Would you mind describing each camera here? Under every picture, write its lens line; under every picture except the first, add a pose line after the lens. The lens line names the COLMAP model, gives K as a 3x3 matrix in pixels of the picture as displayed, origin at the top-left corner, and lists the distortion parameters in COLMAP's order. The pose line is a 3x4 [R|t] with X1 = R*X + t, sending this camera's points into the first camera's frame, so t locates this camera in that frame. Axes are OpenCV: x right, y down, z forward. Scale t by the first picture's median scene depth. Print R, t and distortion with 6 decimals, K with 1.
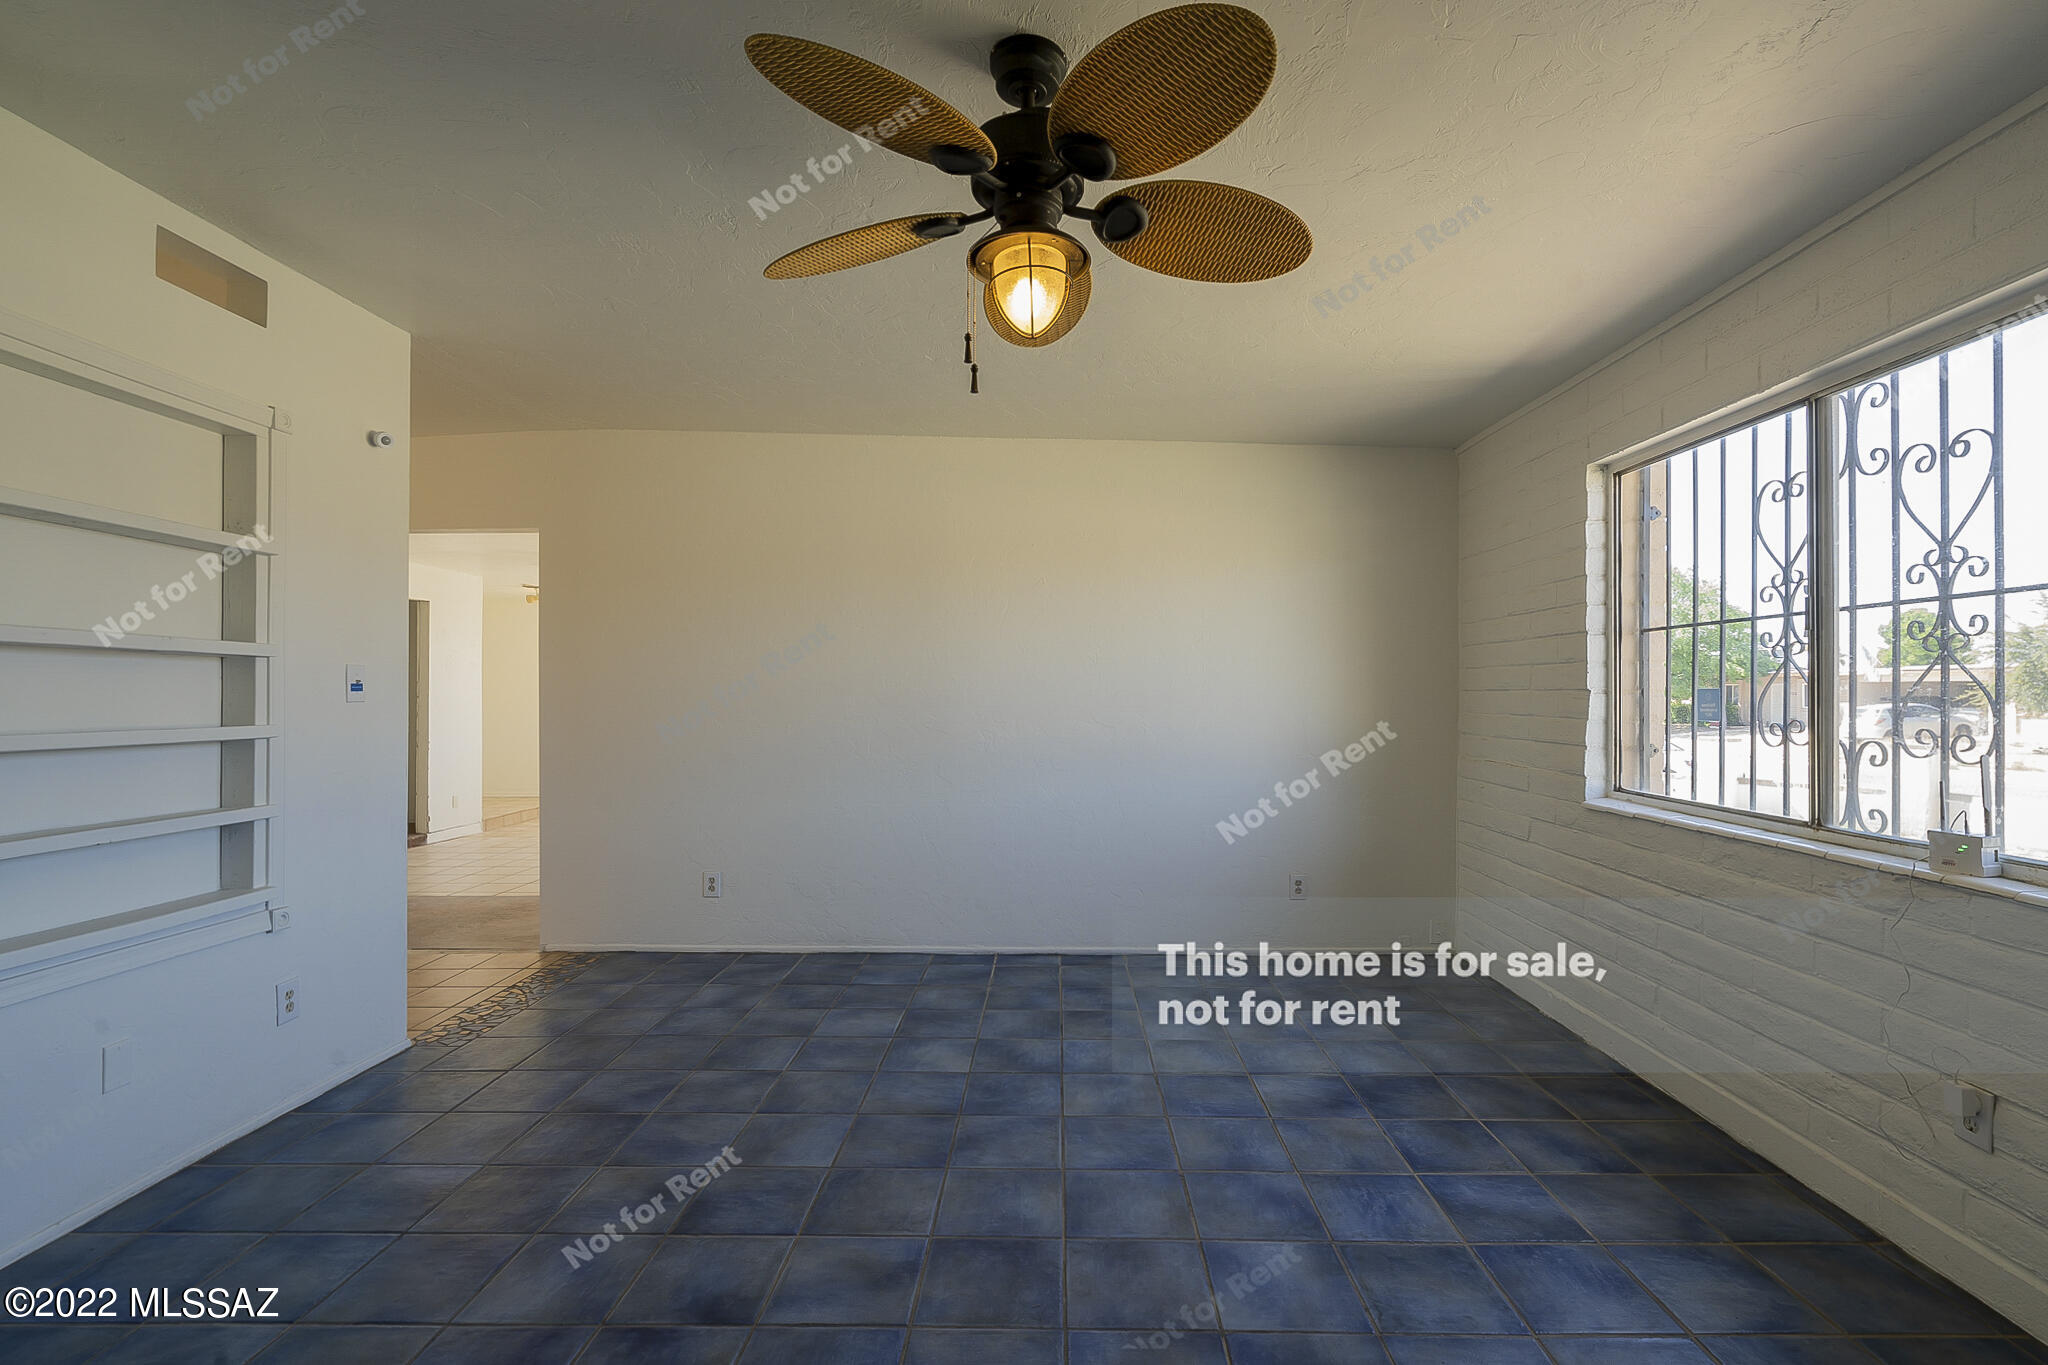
lens RADIAL K [[918.4, 0, 1027.5], [0, 918.4, 680.5], [0, 0, 1]] dist [-0.001619, 0.000238]
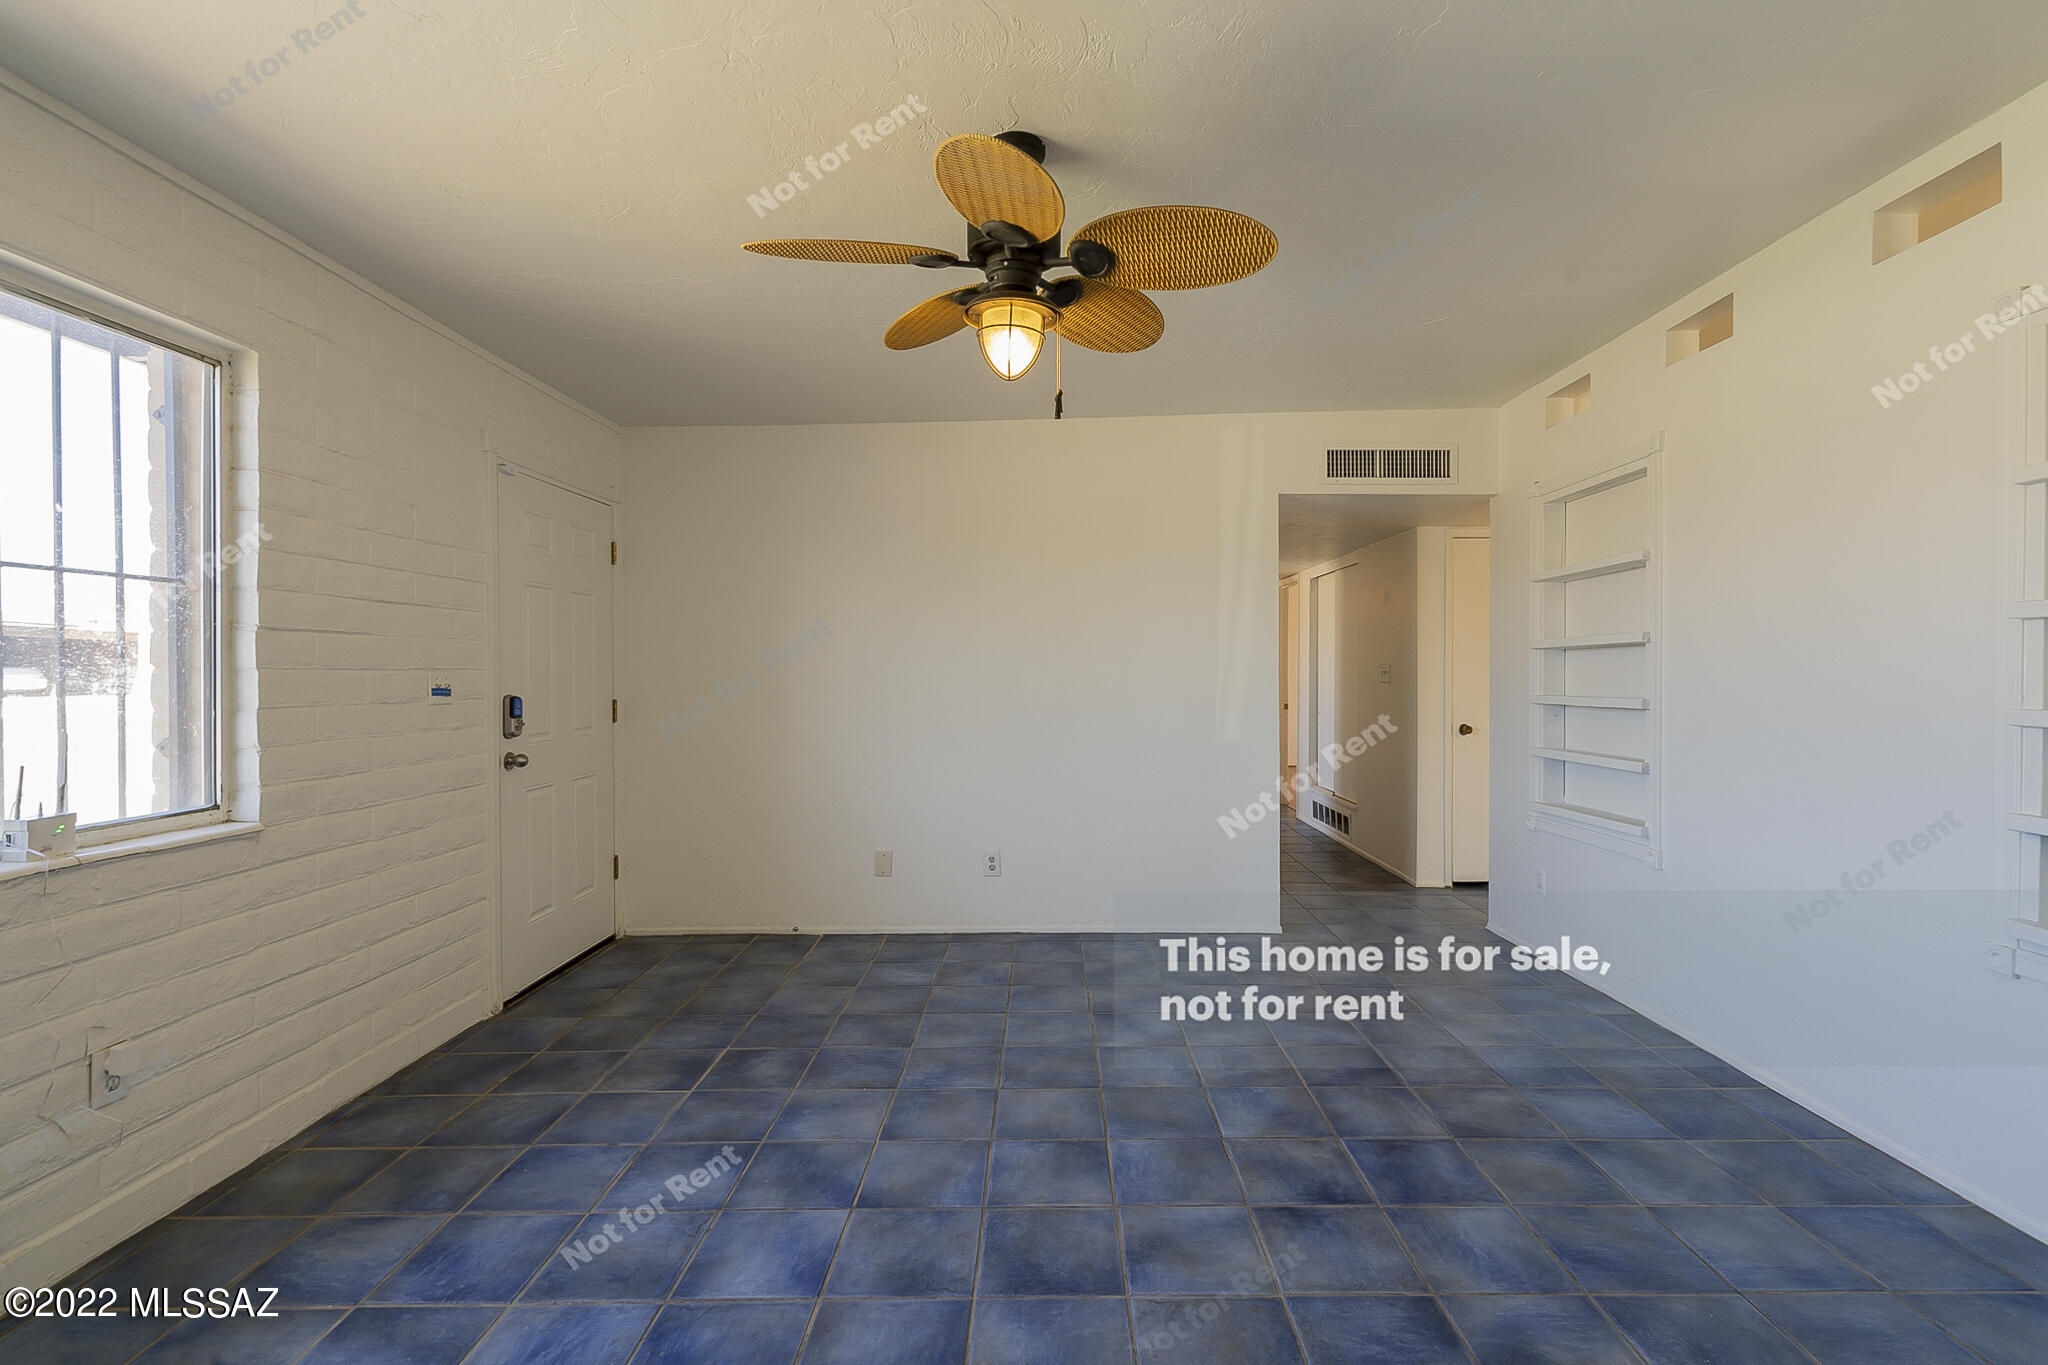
lens RADIAL K [[918.4, 0, 1026.9], [0, 918.4, 675.2], [0, 0, 1]] dist [-0.001619, 0.000238]
pose [[-0.999932, -0.000172, -0.011699, 0.000484], [-0.000236, 0.999985, 0.005420, 0.014337], [0.011697, 0.005423, -0.999917, 1.964479]]
